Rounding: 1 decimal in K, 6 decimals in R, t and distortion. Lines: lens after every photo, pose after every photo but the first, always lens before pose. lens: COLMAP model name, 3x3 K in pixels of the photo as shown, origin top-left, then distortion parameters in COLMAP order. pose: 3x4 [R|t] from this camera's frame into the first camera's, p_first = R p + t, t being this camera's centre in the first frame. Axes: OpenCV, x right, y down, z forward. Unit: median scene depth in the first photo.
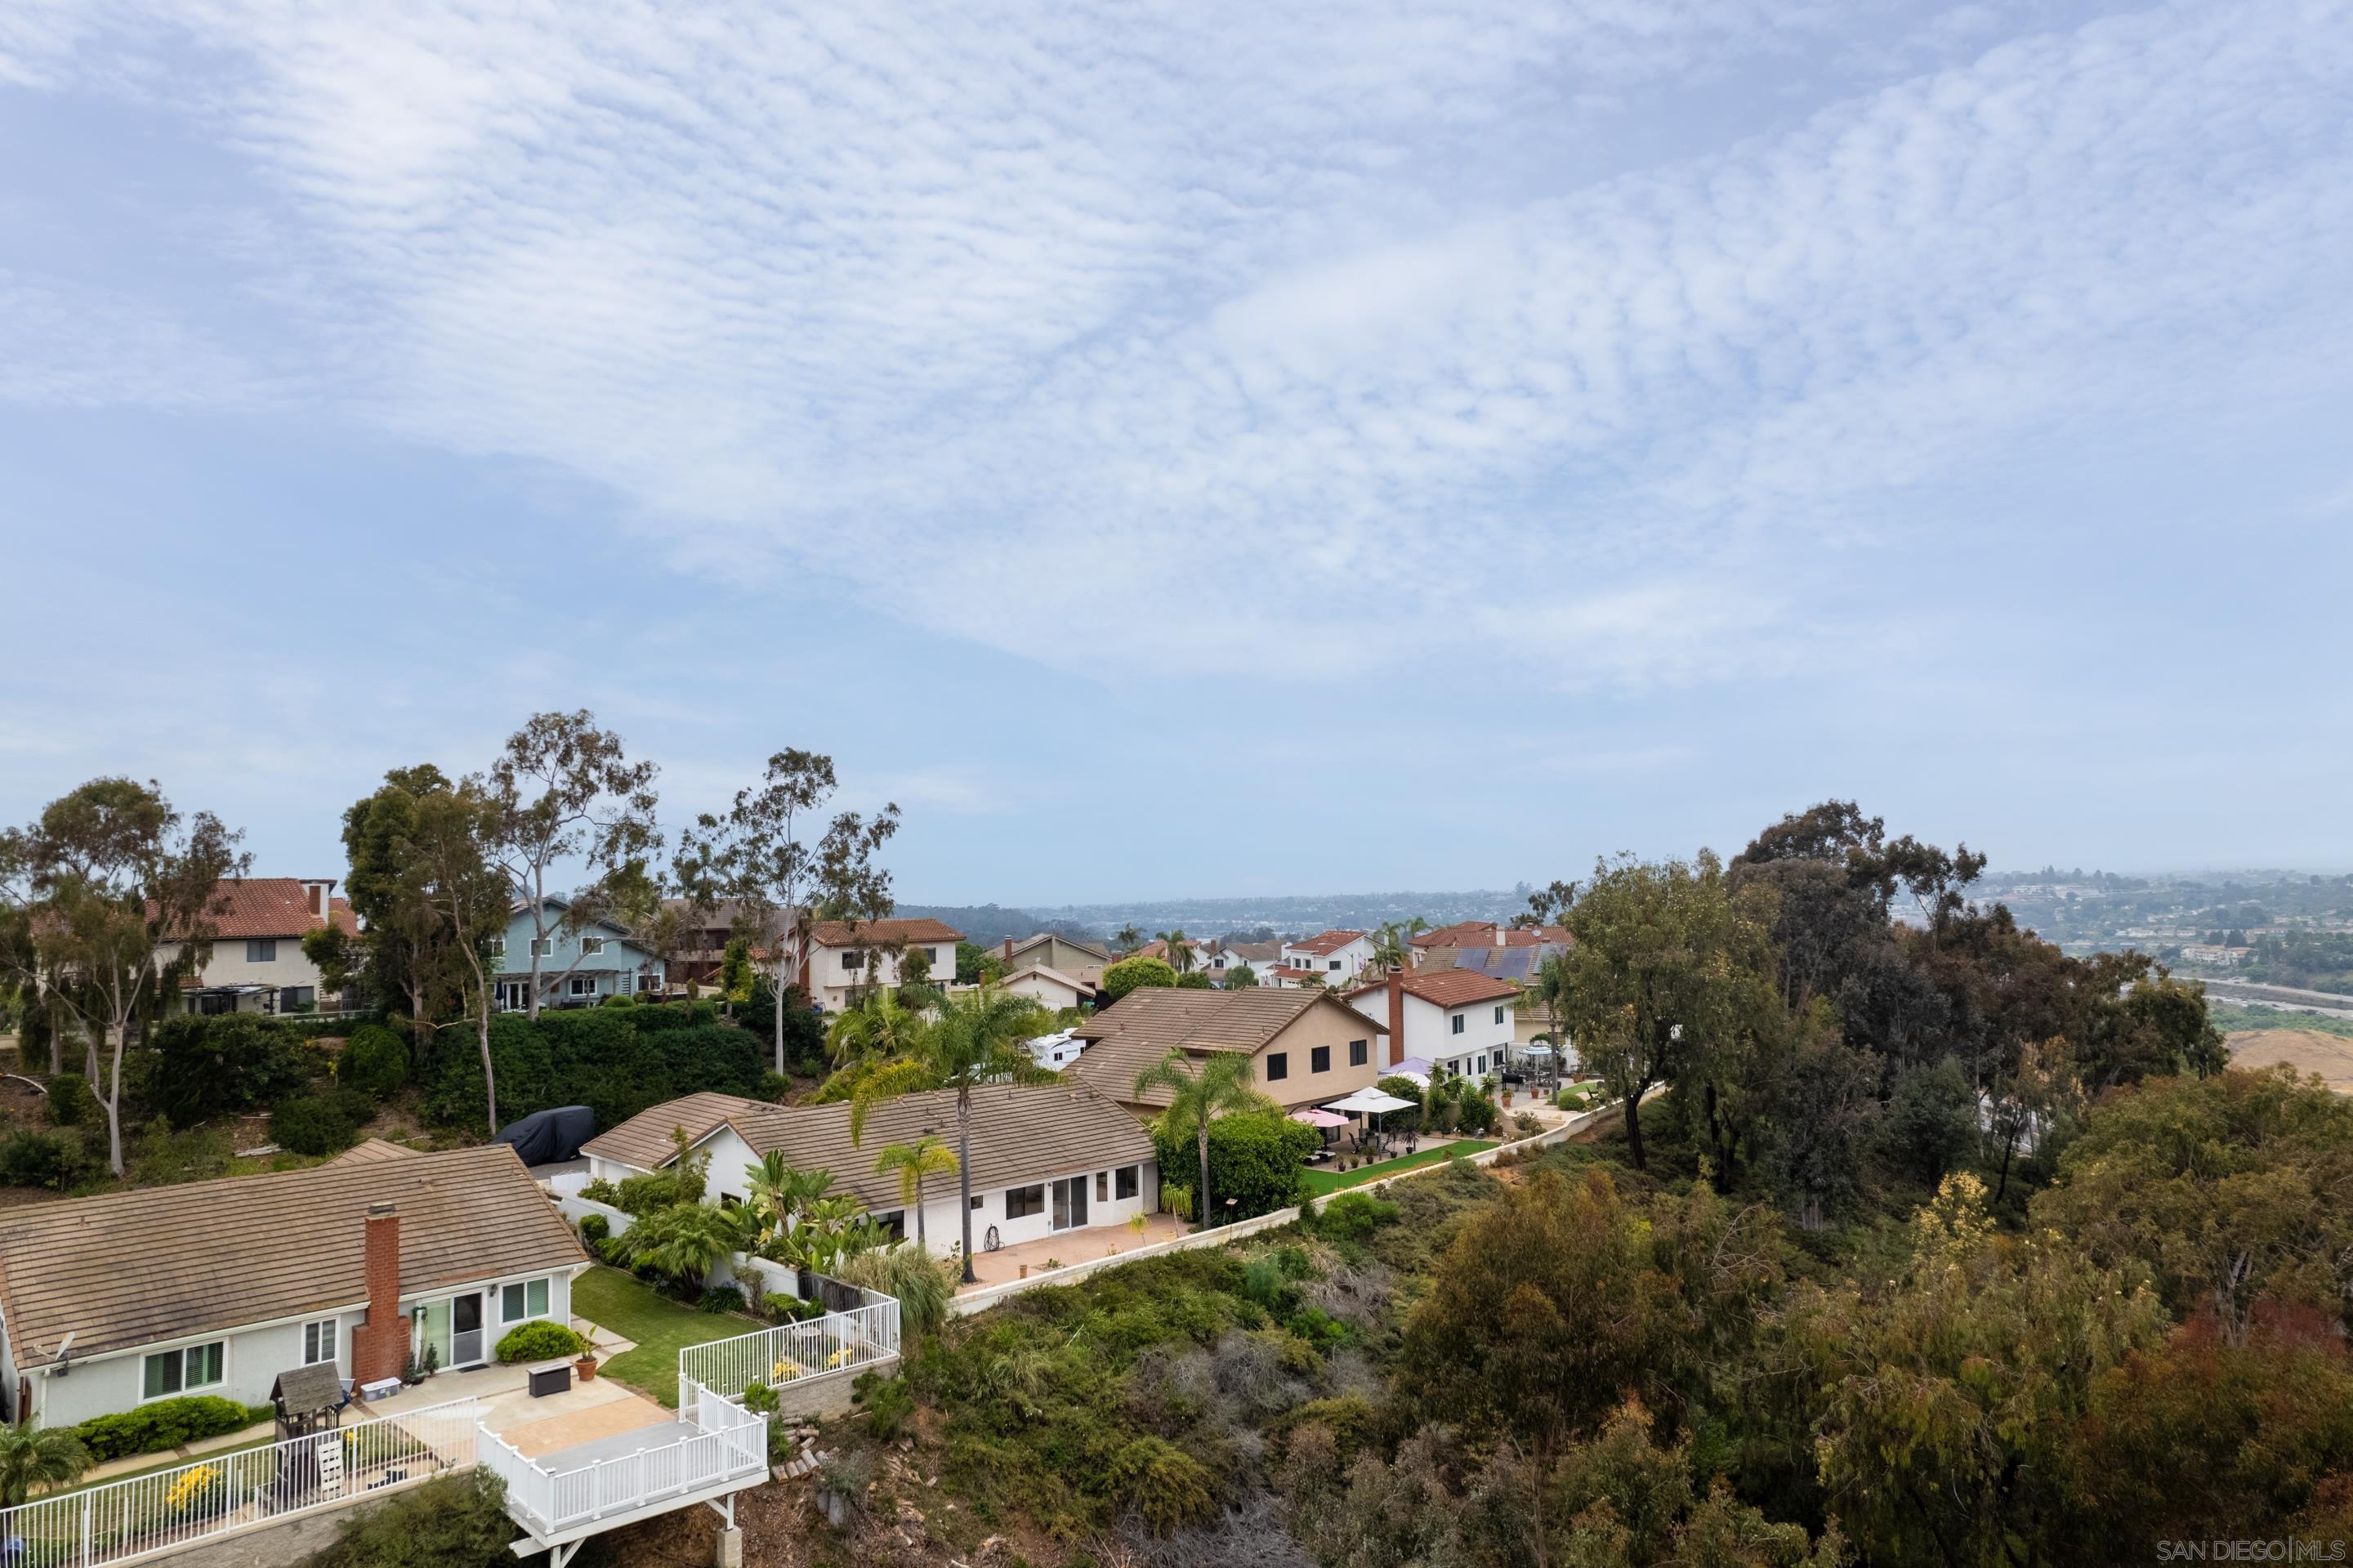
lens RADIAL K [[1504.3, 0, 1176.5], [0, 1504.3, 784.0], [0, 0, 1]] dist [-0.067411, 0.059303]
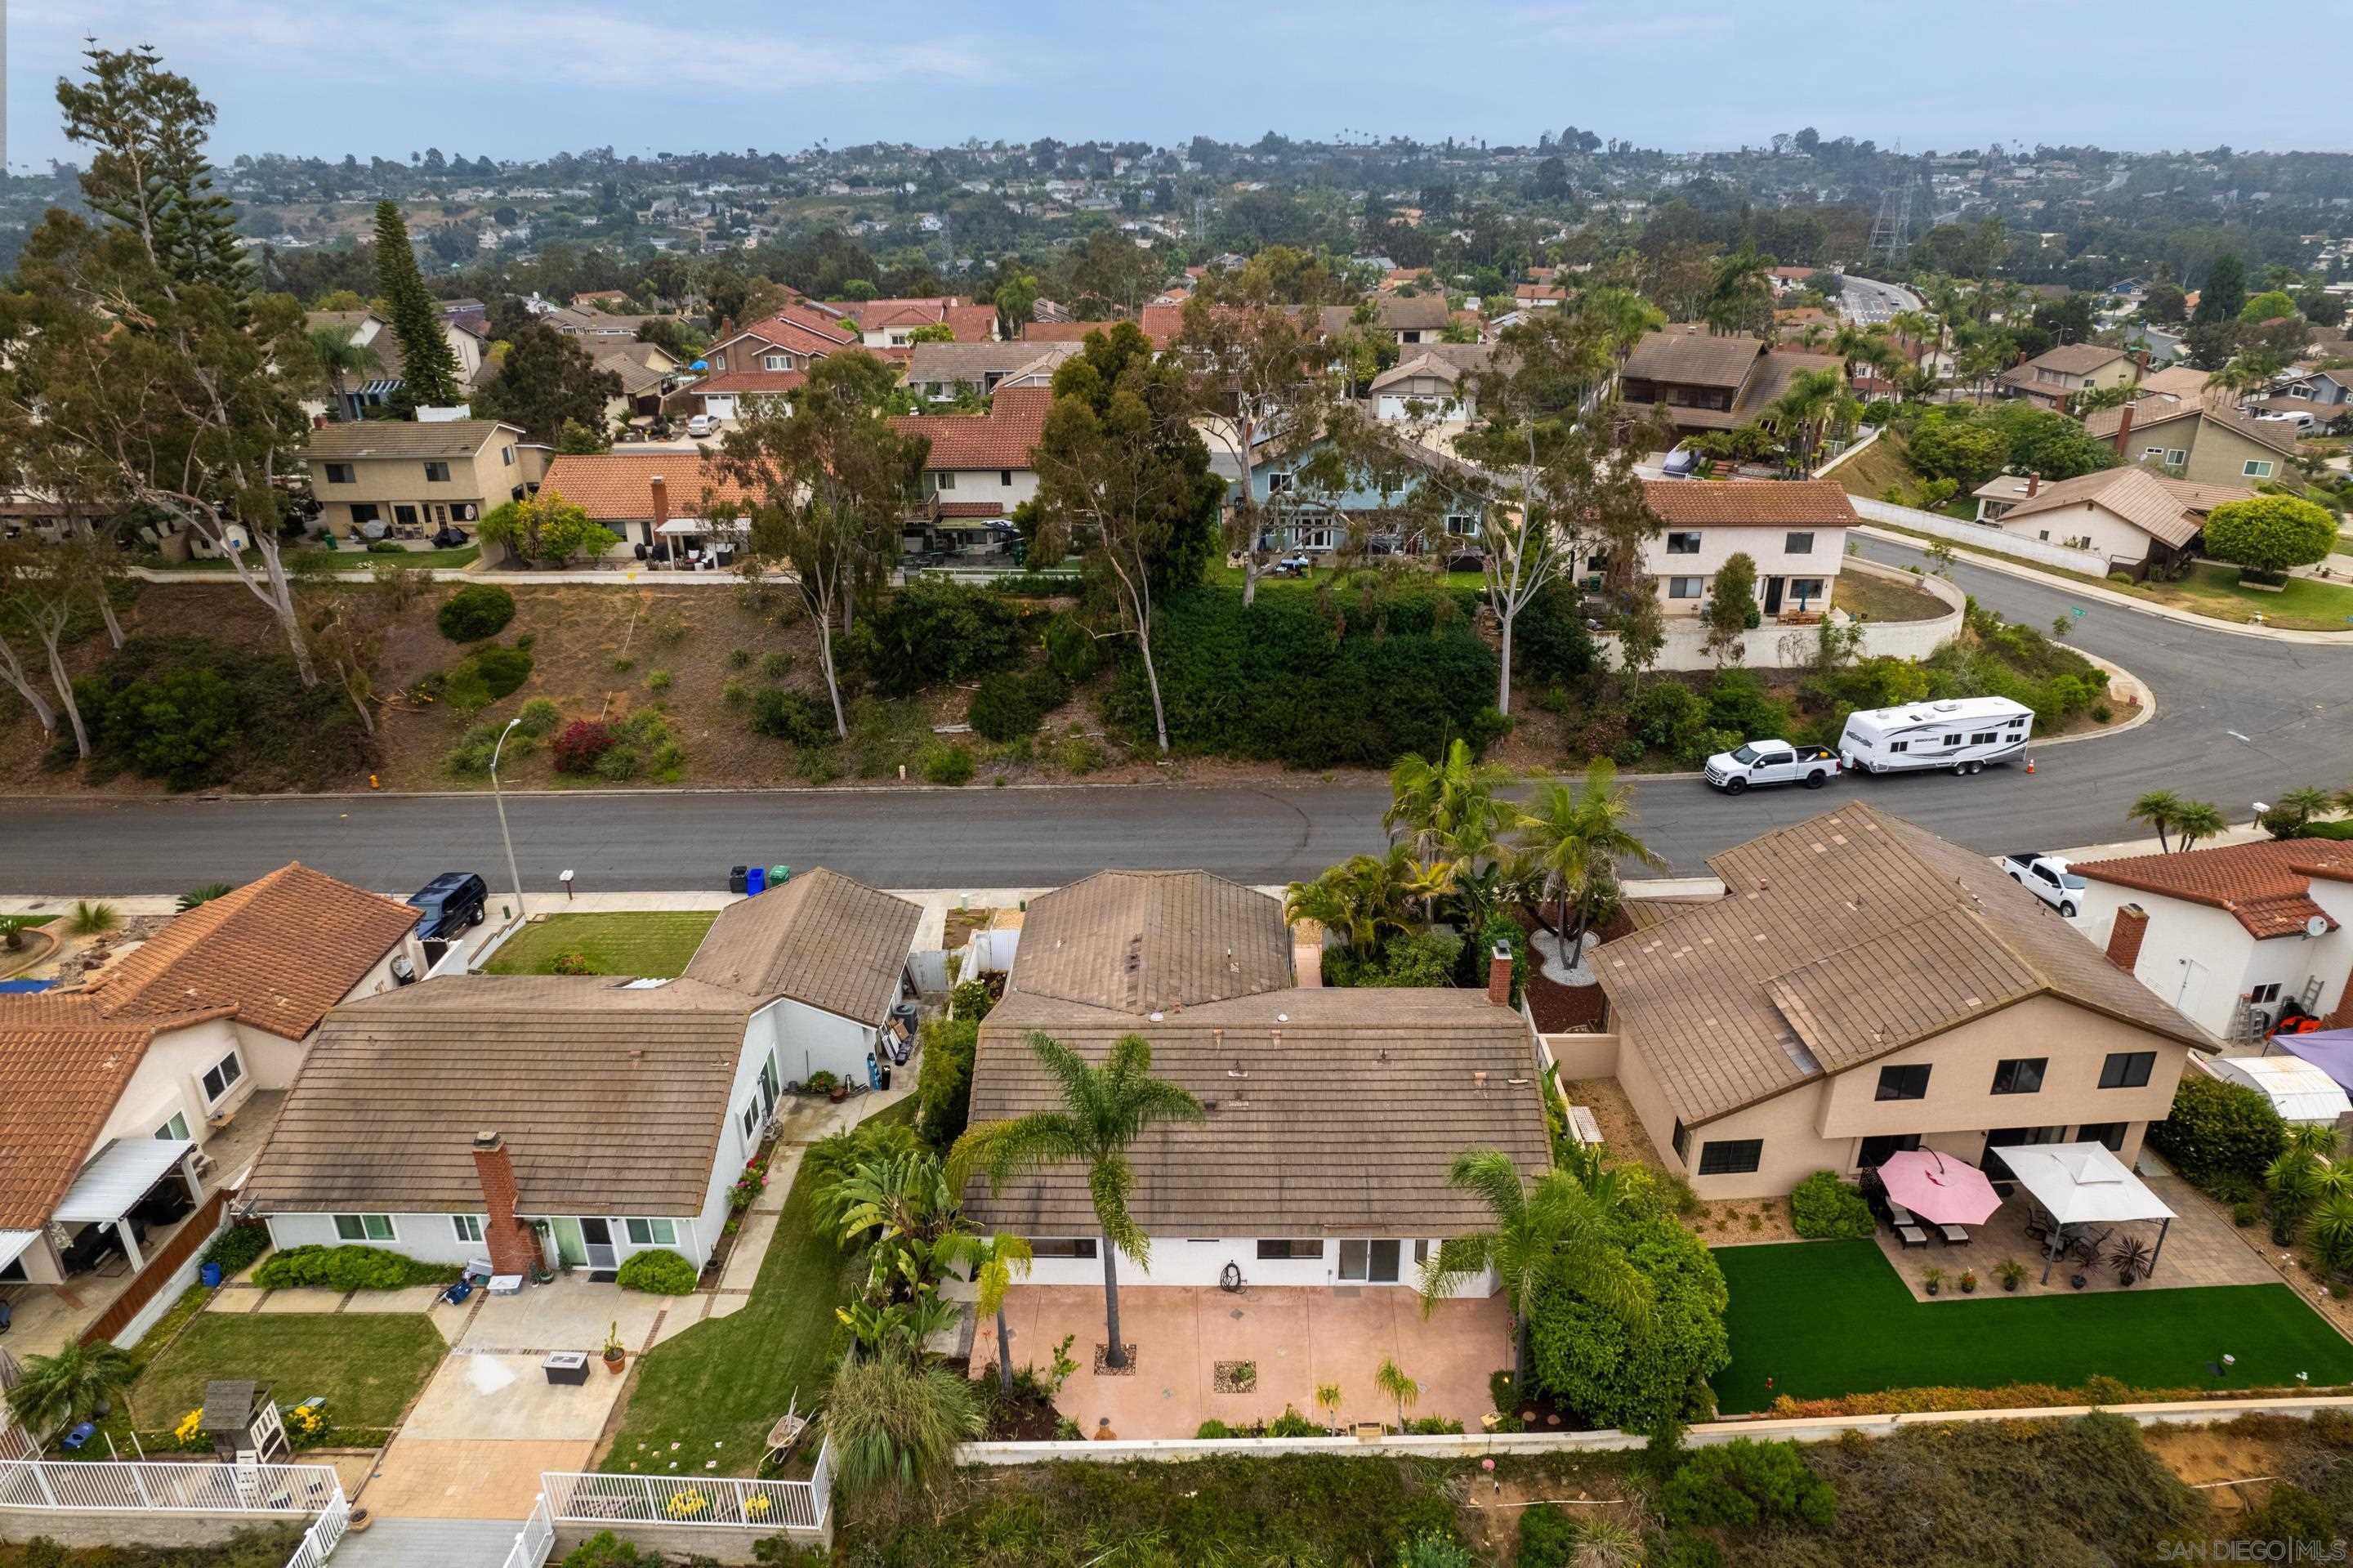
lens RADIAL K [[1504.3, 0, 1179.9], [0, 1504.3, 788.4], [0, 0, 1]] dist [-0.067411, 0.059303]
pose [[0.699376, 0.297308, -0.649986, 0.271639], [0.048413, 0.887590, 0.458082, -0.261843], [0.713113, -0.351840, 0.606365, 0.576249]]
